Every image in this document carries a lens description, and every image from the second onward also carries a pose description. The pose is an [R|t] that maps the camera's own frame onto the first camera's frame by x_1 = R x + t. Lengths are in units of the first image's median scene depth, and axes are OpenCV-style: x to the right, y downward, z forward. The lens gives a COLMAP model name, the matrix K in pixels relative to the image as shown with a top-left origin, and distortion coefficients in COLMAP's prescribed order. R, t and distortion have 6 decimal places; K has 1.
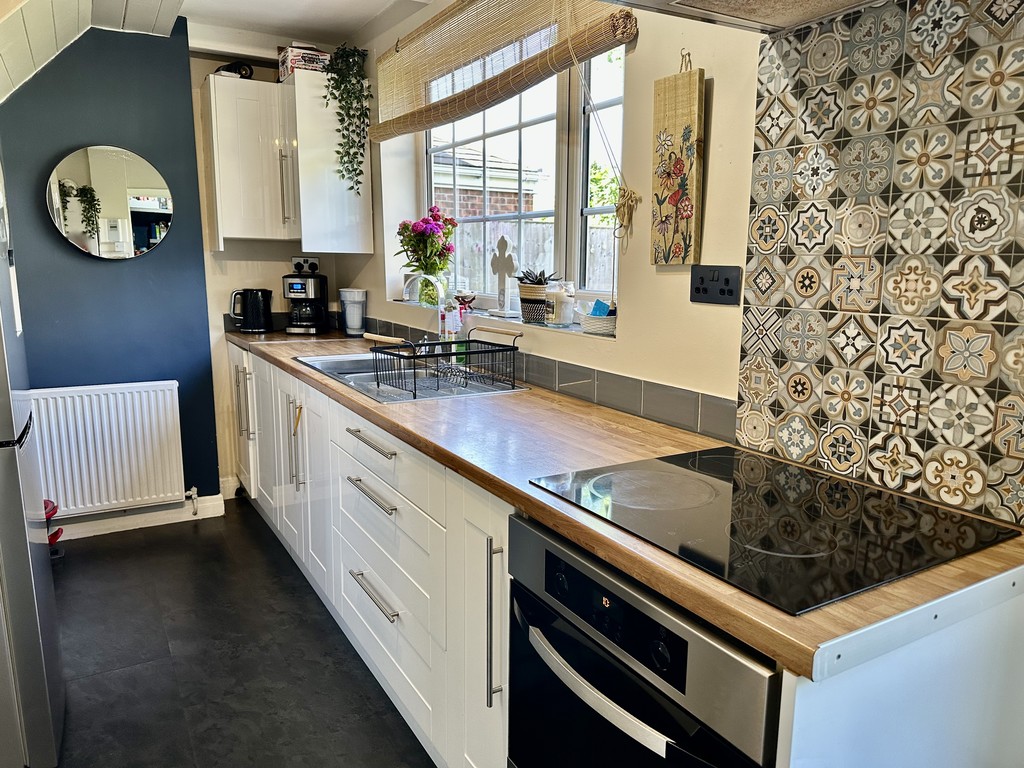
lens RADIAL K [[721.6, 0, 511.5], [0, 721.6, 387.4], [0, 0, 1]] dist [0.044816, -0.058777]
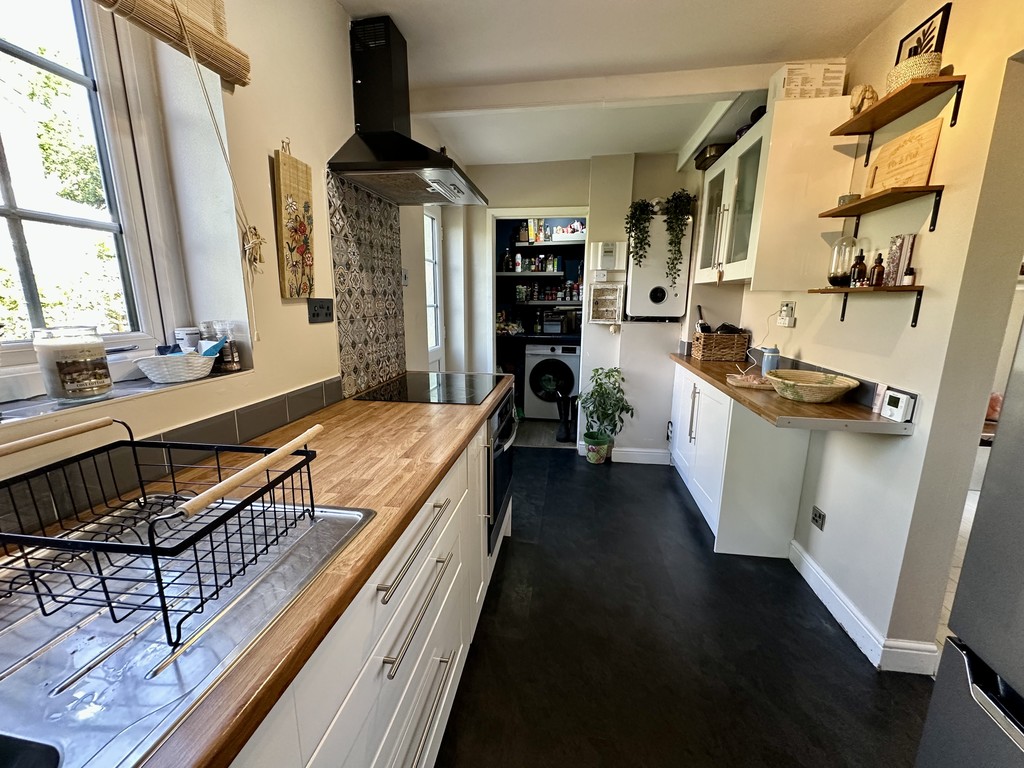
lens RADIAL K [[408.8, 0, 514.6], [0, 408.8, 382.7], [0, 0, 1]] dist [-0.003881, 0.000638]
pose [[-0.784454, -0.133972, 0.605544, -0.653209], [0.100655, 0.935941, 0.337464, -0.269198], [-0.611964, 0.325676, -0.720718, 1.527752]]
